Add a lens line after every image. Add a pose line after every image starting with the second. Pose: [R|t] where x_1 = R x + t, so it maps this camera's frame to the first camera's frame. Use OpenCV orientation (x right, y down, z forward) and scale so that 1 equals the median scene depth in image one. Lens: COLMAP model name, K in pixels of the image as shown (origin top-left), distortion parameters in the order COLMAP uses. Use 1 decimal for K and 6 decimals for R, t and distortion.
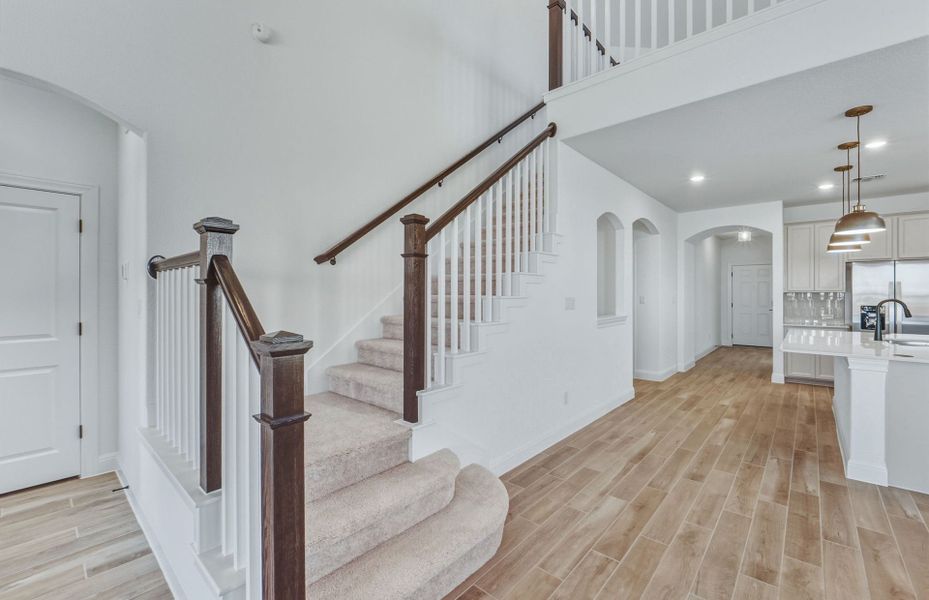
lens RADIAL K [[388.2, 0, 466.0], [0, 388.2, 296.8], [0, 0, 1]] dist [-0.004443, -0.001399]
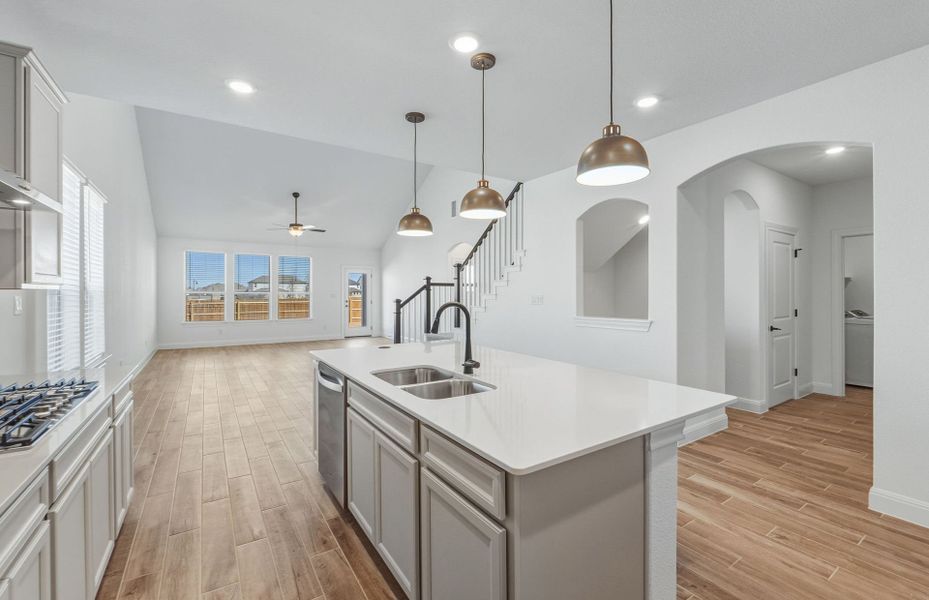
lens RADIAL K [[389.7, 0, 463.9], [0, 389.7, 296.7], [0, 0, 1]] dist [-0.003352, -0.000122]
pose [[-0.259394, 0.013421, -0.965678, 1.227237], [-0.003750, 0.999882, 0.014904, -0.008118], [0.965764, 0.007488, -0.259313, 0.856372]]
